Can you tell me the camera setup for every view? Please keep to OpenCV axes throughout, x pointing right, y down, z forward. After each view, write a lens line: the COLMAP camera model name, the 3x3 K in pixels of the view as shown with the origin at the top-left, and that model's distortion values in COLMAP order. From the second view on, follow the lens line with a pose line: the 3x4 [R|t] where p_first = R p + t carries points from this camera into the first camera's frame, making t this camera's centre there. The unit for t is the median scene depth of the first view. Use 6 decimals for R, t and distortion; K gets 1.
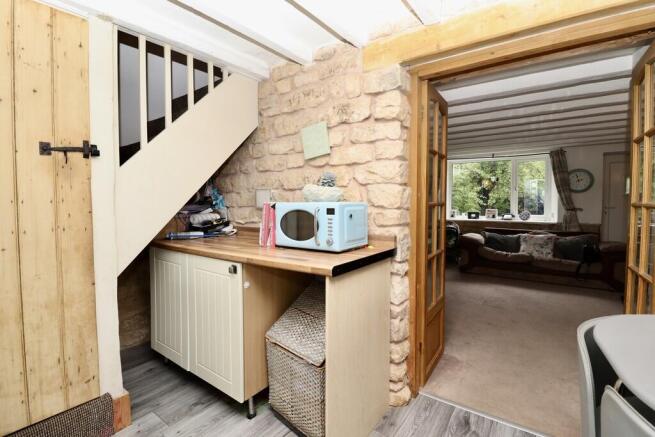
lens RADIAL K [[306.5, 0, 330.9], [0, 306.5, 213.1], [0, 0, 1]] dist [0.002215, -0.011442]
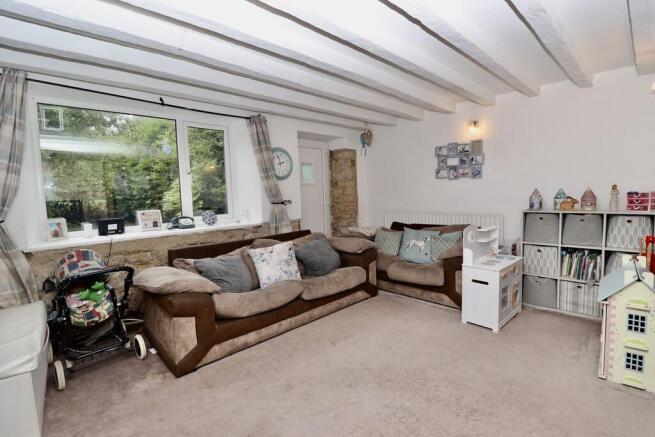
lens RADIAL K [[306.5, 0, 330.9], [0, 306.5, 213.1], [0, 0, 1]] dist [0.002215, -0.011442]
pose [[0.176724, -0.069496, 0.981804, 0.095230], [0.072194, 0.995733, 0.057487, -0.020781], [-0.981609, 0.060721, 0.180987, 0.750701]]
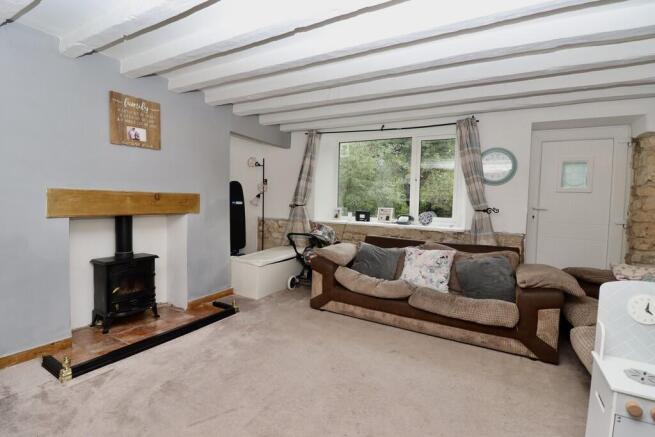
lens RADIAL K [[306.5, 0, 330.9], [0, 306.5, 213.1], [0, 0, 1]] dist [0.002215, -0.011442]
pose [[0.993155, 0.028485, 0.113276, 0.396461], [-0.028652, 0.999589, -0.000149, 0.002632], [-0.113234, -0.003098, 0.993564, 0.398278]]
